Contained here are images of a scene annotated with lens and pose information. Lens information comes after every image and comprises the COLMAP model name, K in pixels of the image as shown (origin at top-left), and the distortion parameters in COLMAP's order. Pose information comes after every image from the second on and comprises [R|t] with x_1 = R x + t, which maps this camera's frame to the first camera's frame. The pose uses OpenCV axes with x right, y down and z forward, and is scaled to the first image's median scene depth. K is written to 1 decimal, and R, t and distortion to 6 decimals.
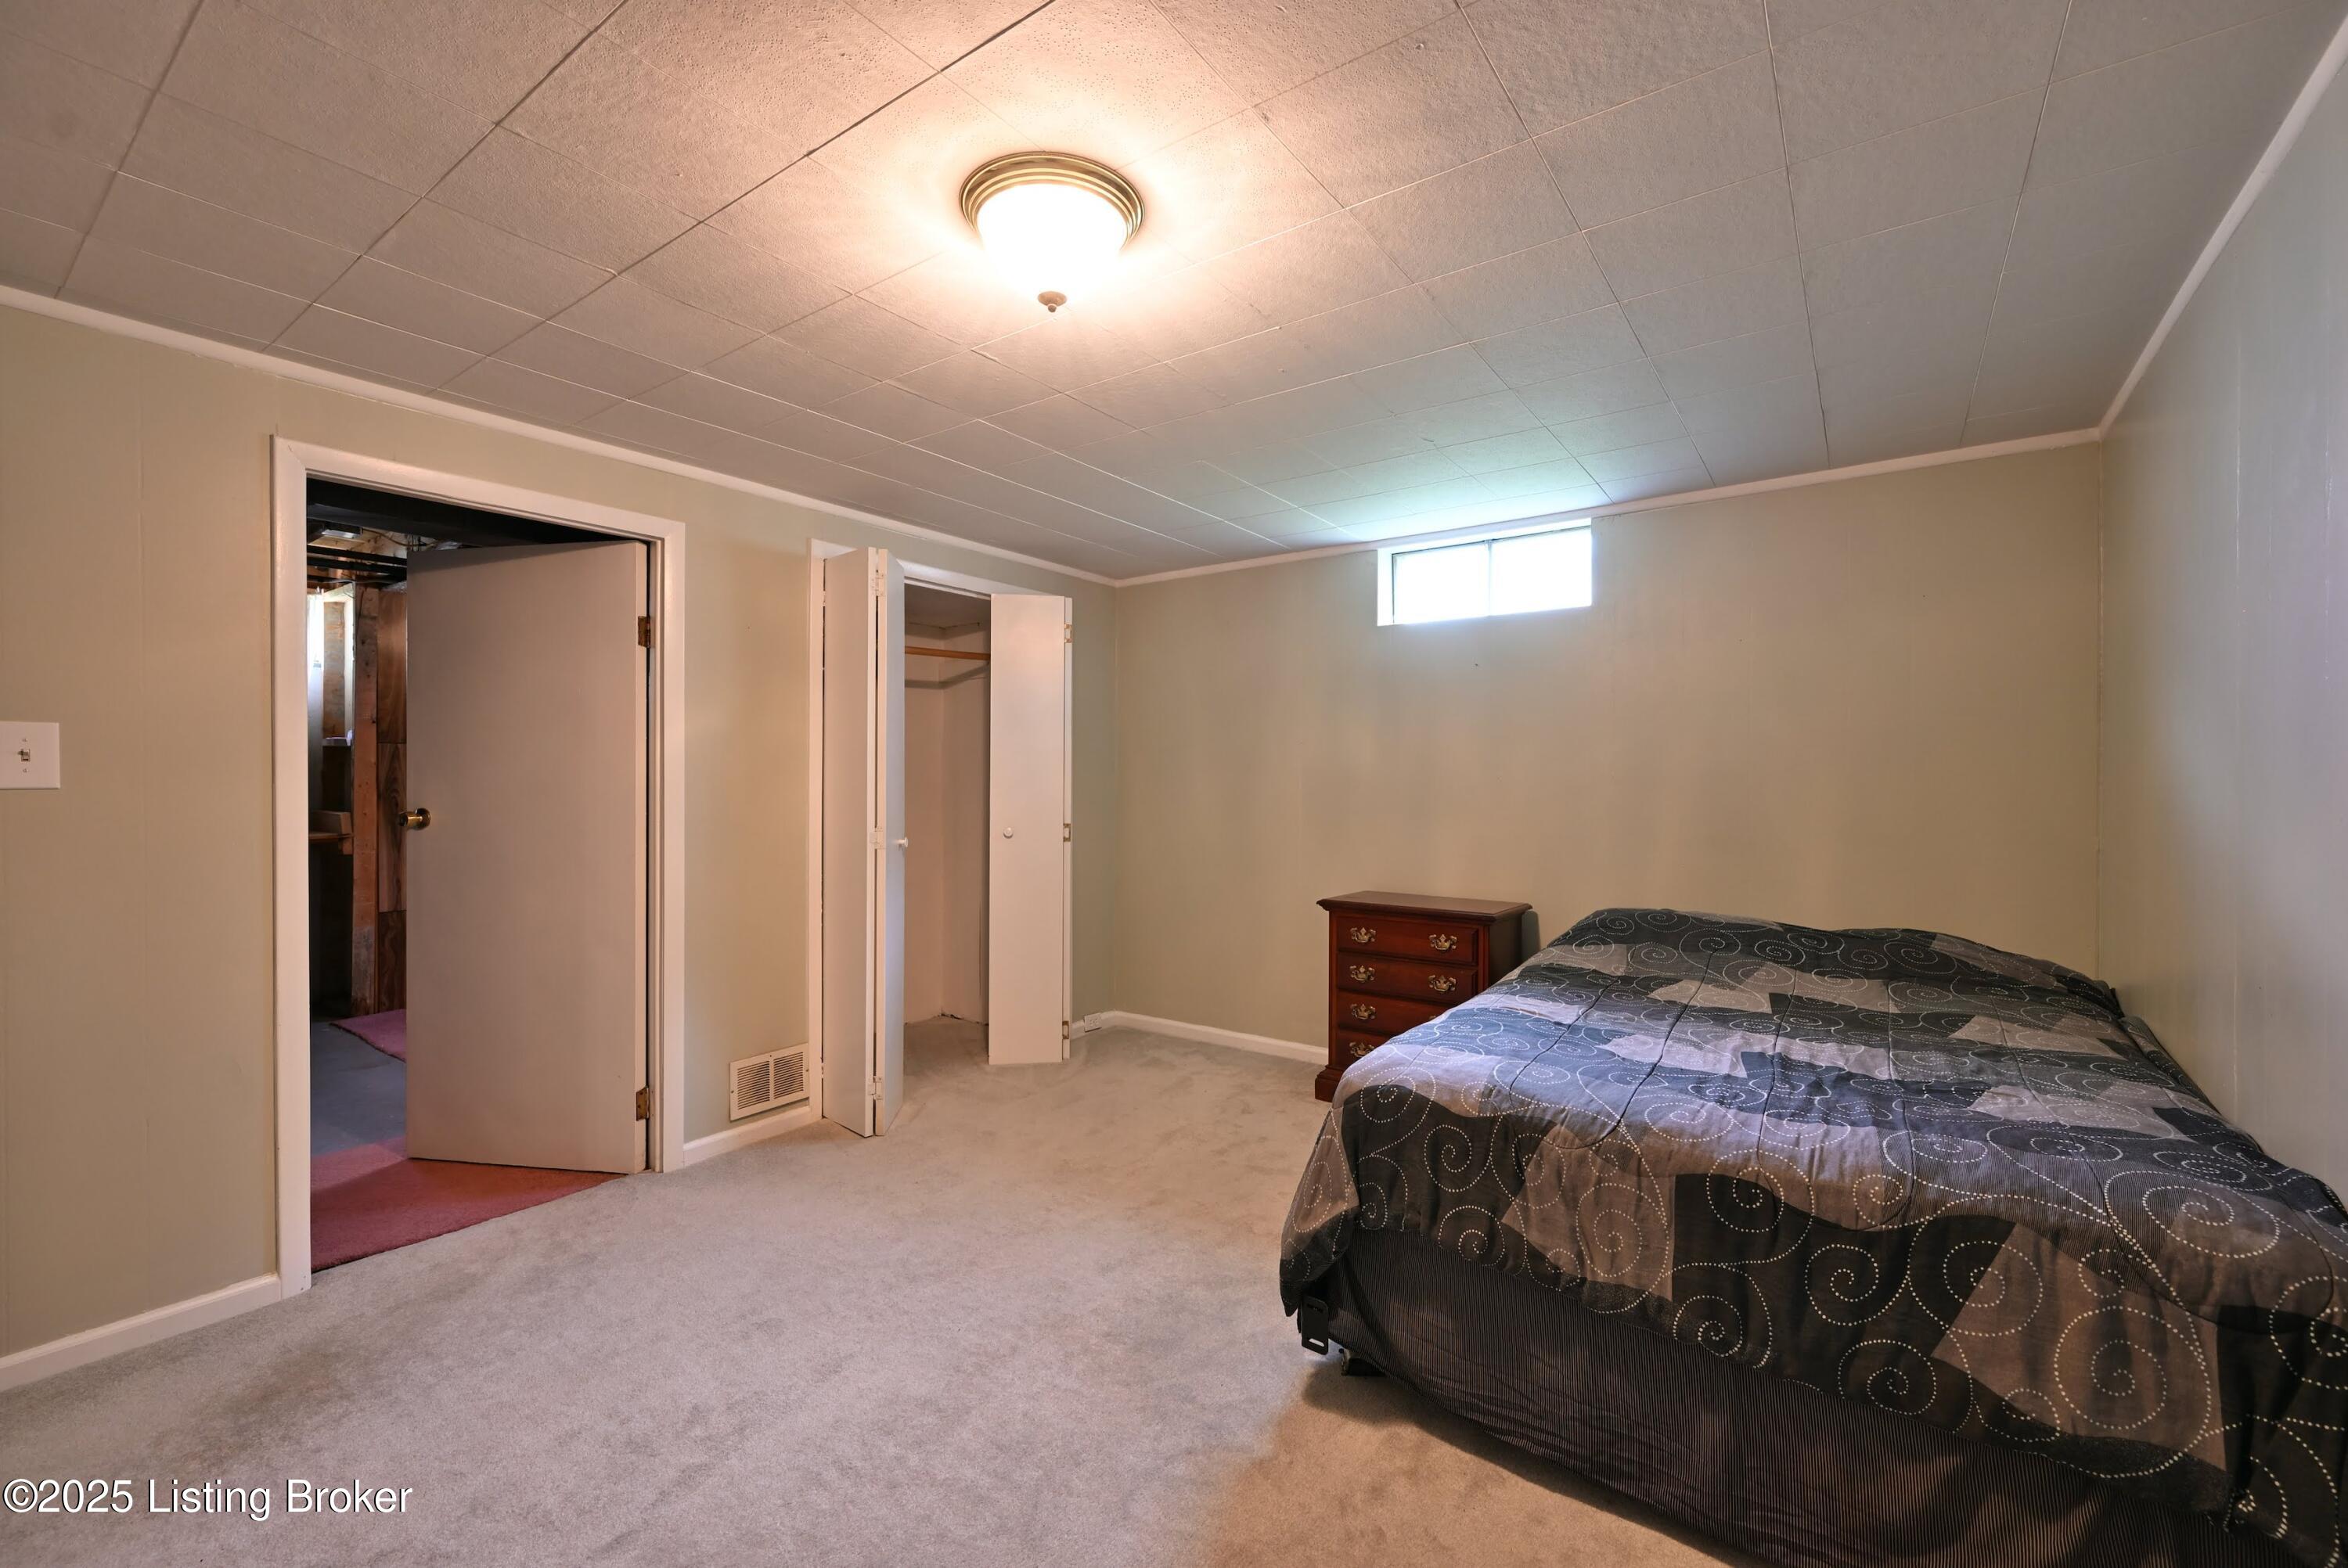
lens RADIAL K [[972.8, 0, 1170.6], [0, 972.8, 778.1], [0, 0, 1]] dist [-0.002643, 0.000856]
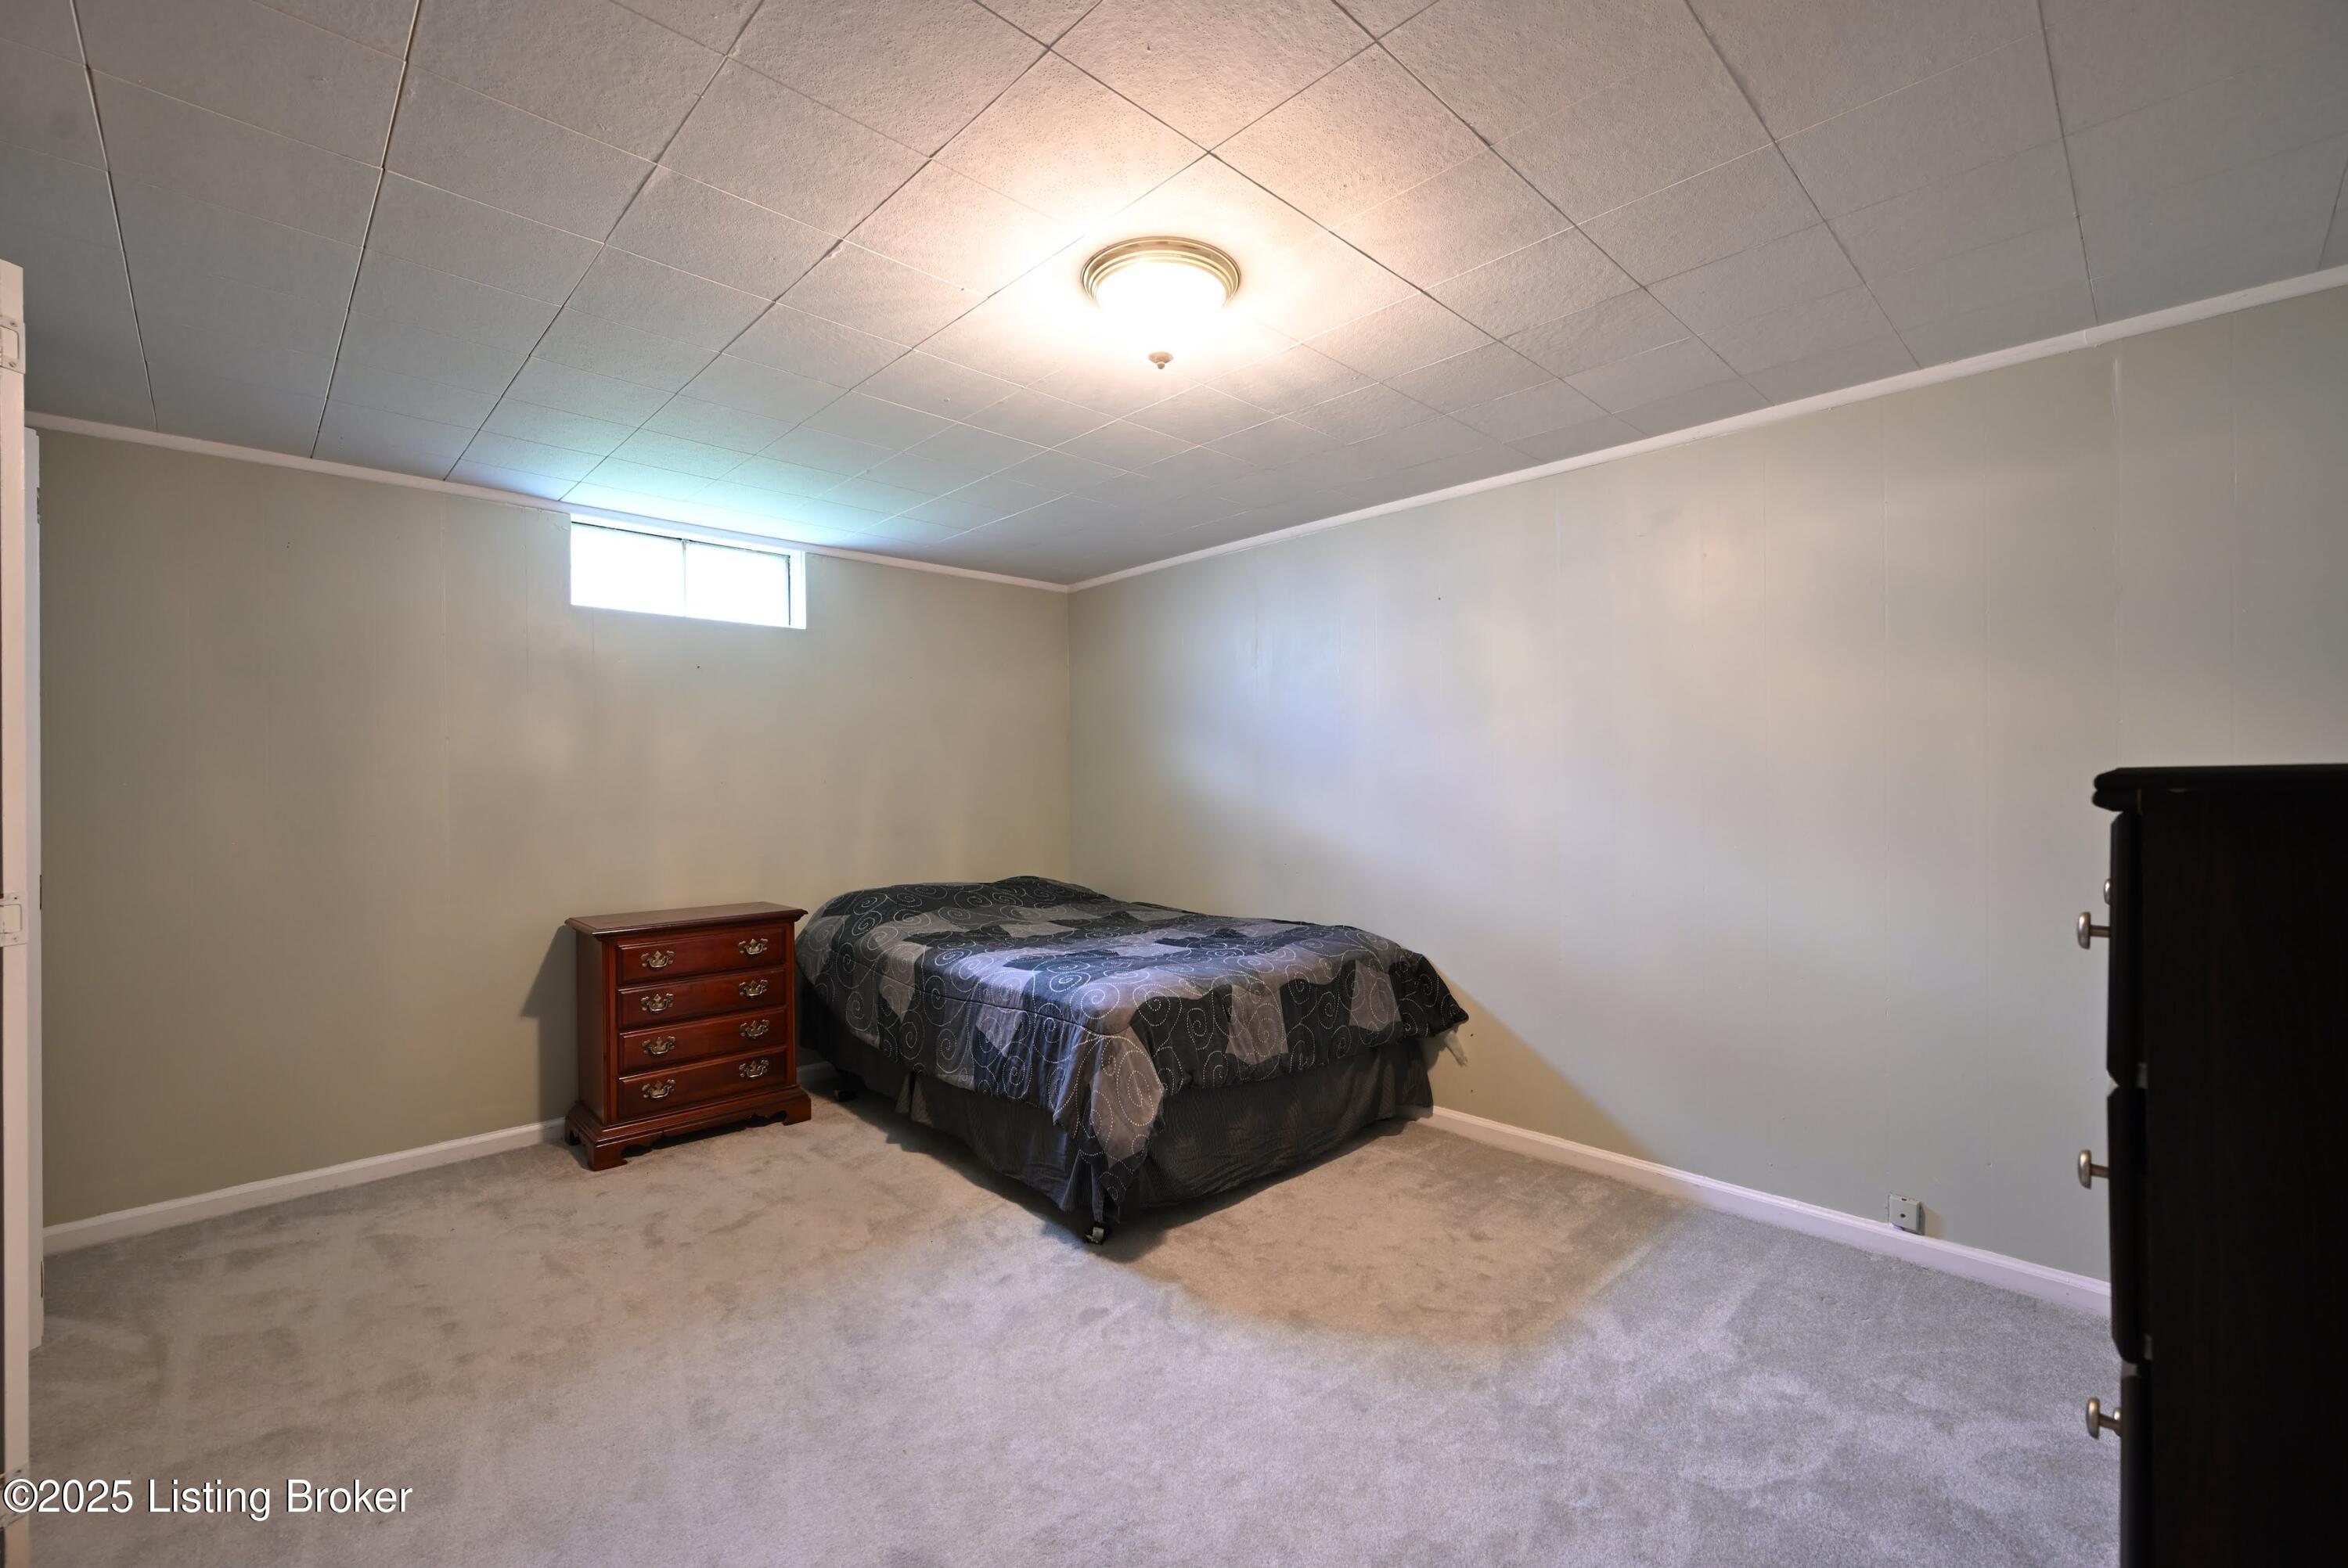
lens RADIAL K [[972.8, 0, 1174.3], [0, 972.8, 785.1], [0, 0, 1]] dist [-0.002643, 0.000856]
pose [[0.172239, -0.006138, 0.985036, -0.598336], [0.010164, 0.999938, 0.004454, 0.002484], [-0.985003, 0.009244, 0.172291, 0.382696]]
